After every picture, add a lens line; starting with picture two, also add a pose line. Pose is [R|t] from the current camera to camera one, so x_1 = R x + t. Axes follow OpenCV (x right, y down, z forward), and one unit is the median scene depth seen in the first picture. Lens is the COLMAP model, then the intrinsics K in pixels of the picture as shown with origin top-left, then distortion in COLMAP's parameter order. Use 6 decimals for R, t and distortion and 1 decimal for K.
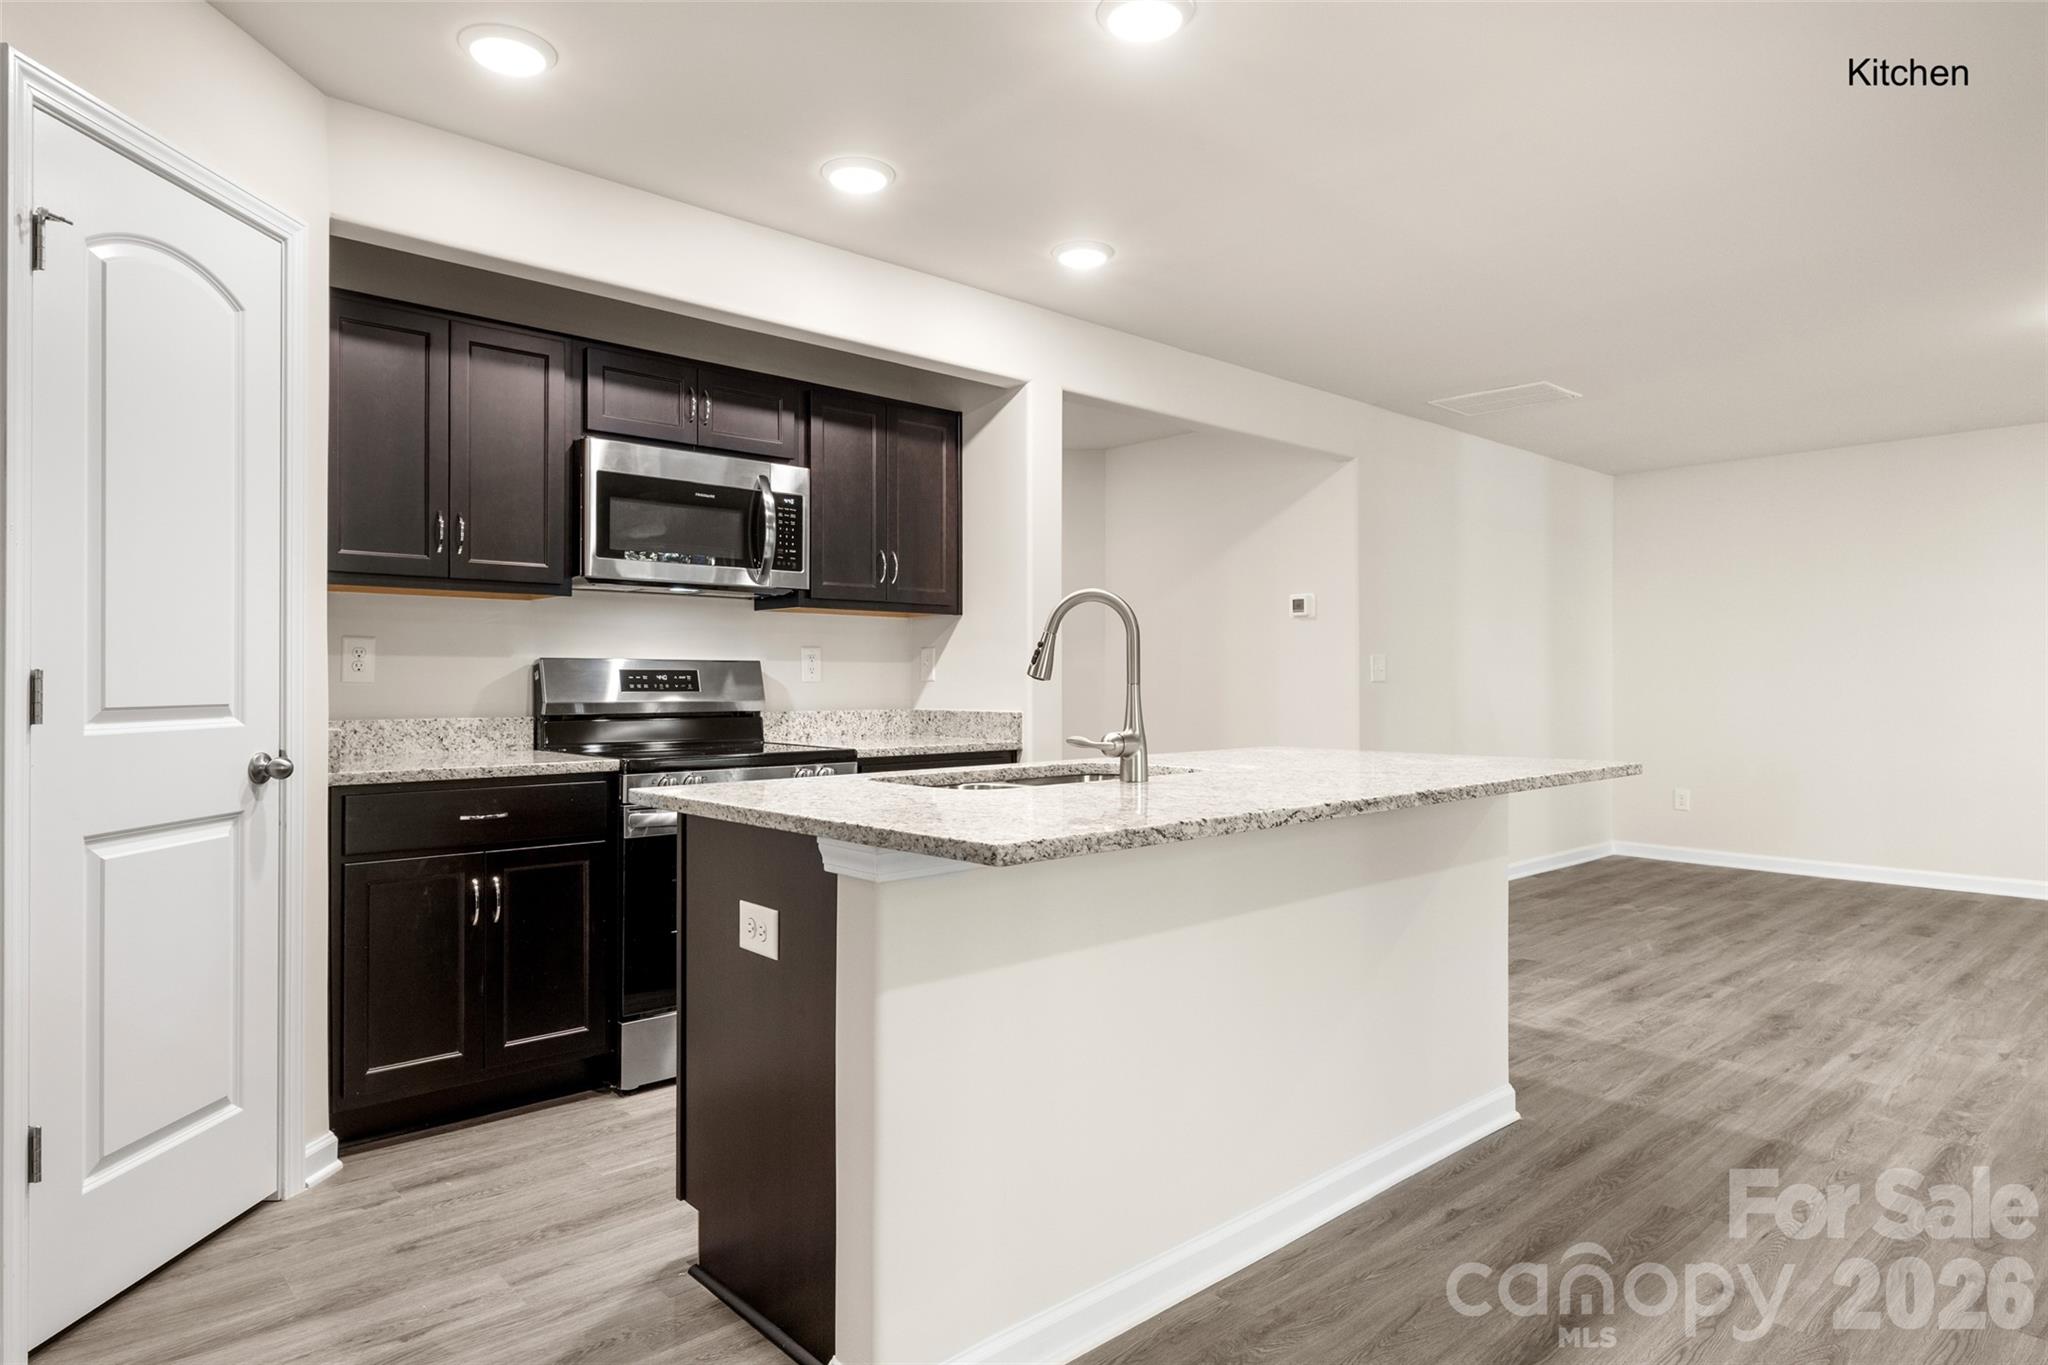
lens RADIAL K [[1144.5, 0, 1030.5], [0, 1144.5, 681.4], [0, 0, 1]] dist [0.000380, -0.002795]
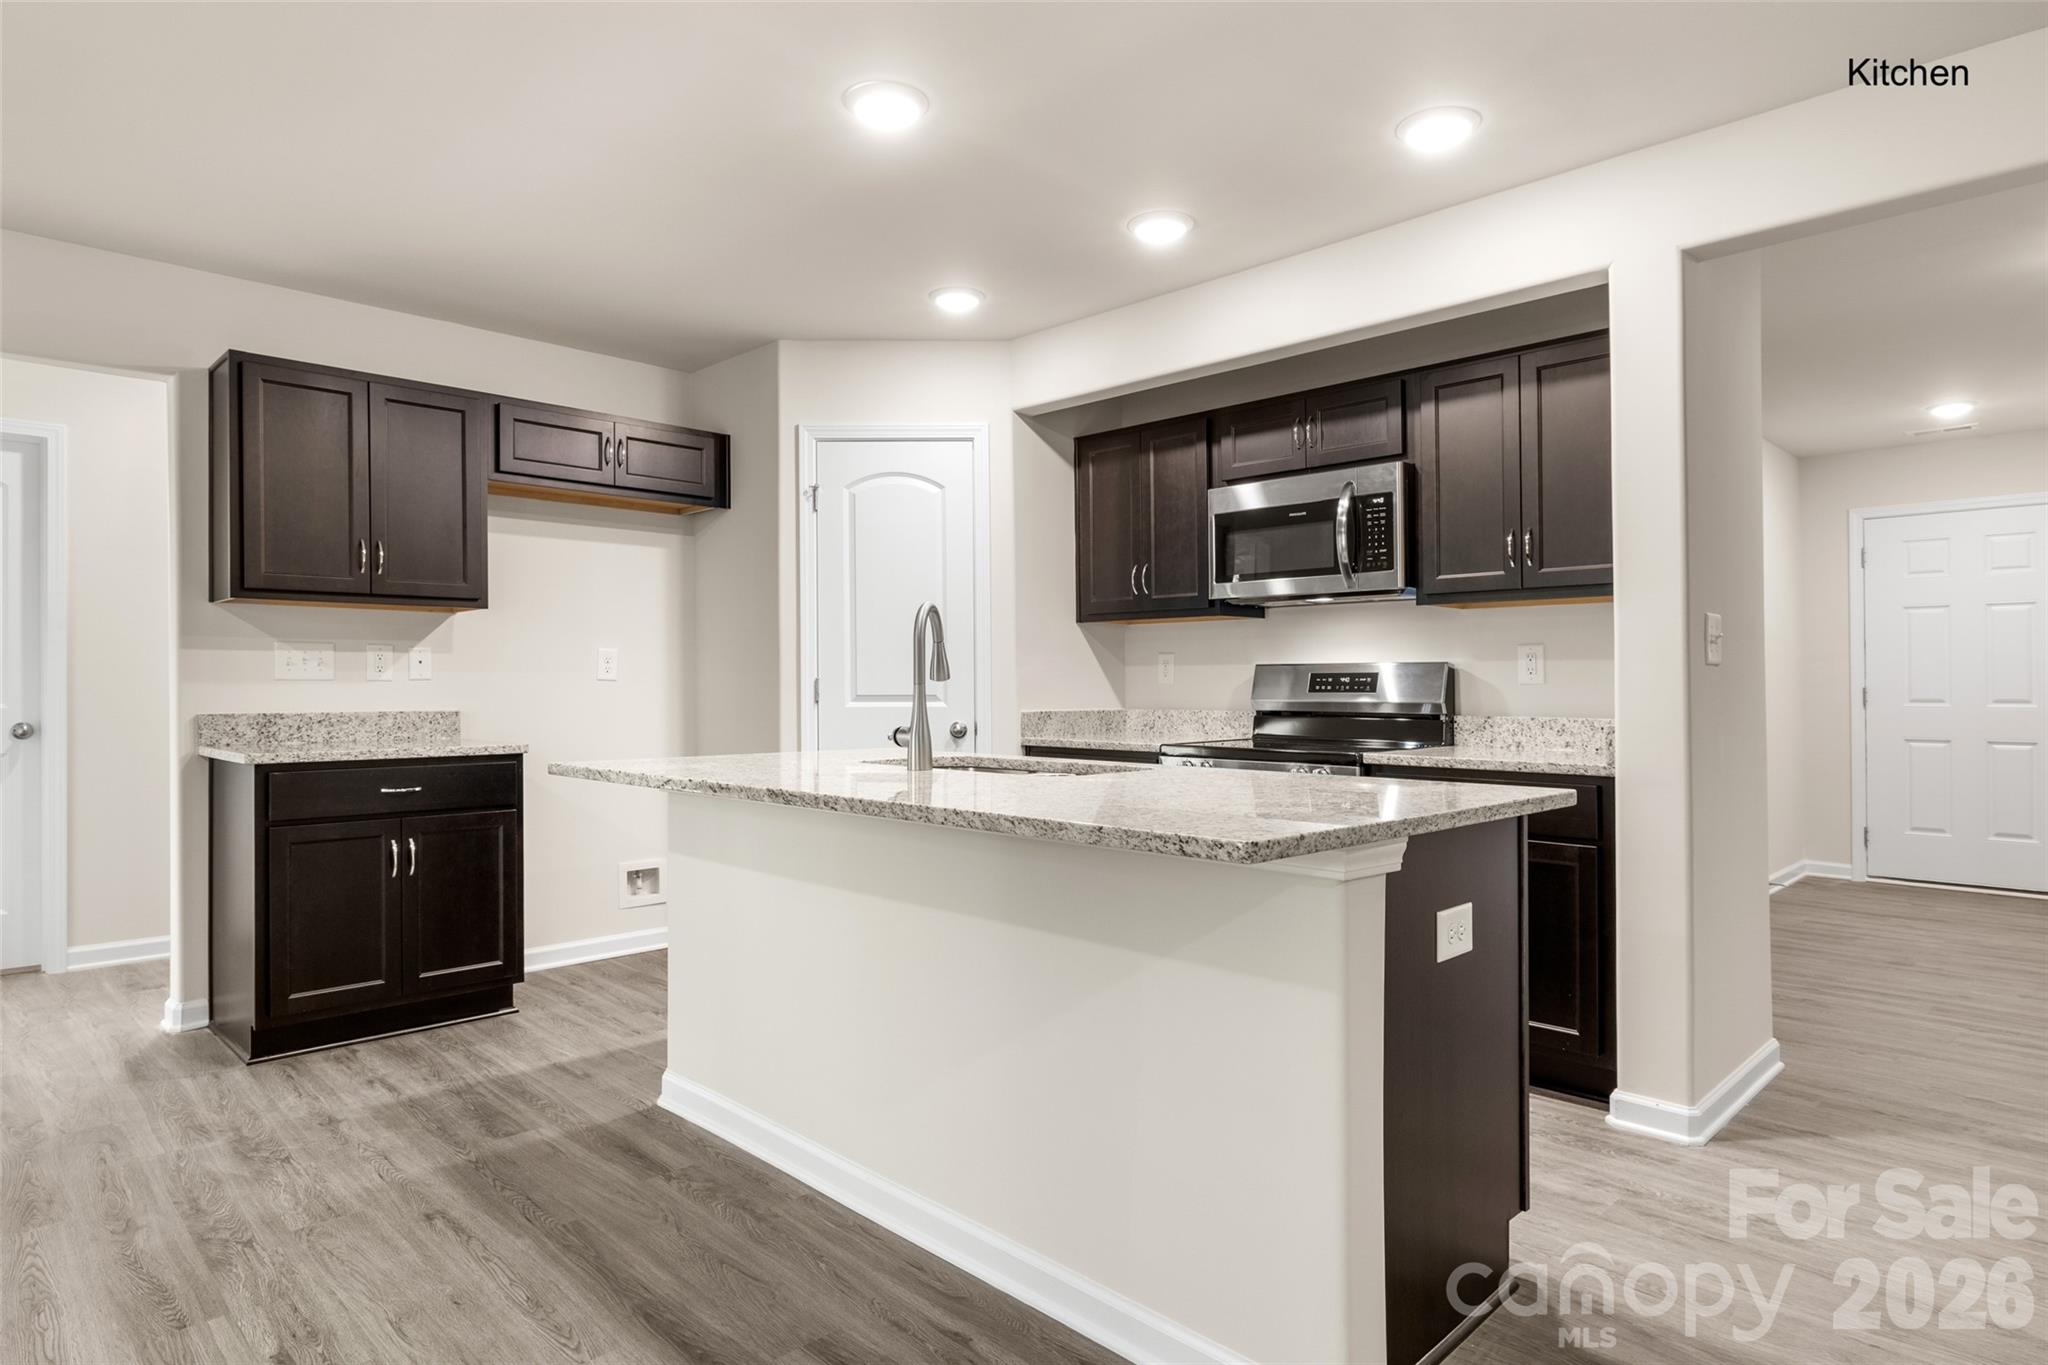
lens RADIAL K [[1144.5, 0, 1023.0], [0, 1144.5, 687.0], [0, 0, 1]] dist [0.000380, -0.002795]
pose [[0.051776, 0.002088, -0.998657, 0.828688], [-0.000668, 0.999998, 0.002056, 0.001605], [0.998659, 0.000561, 0.051777, 0.704135]]
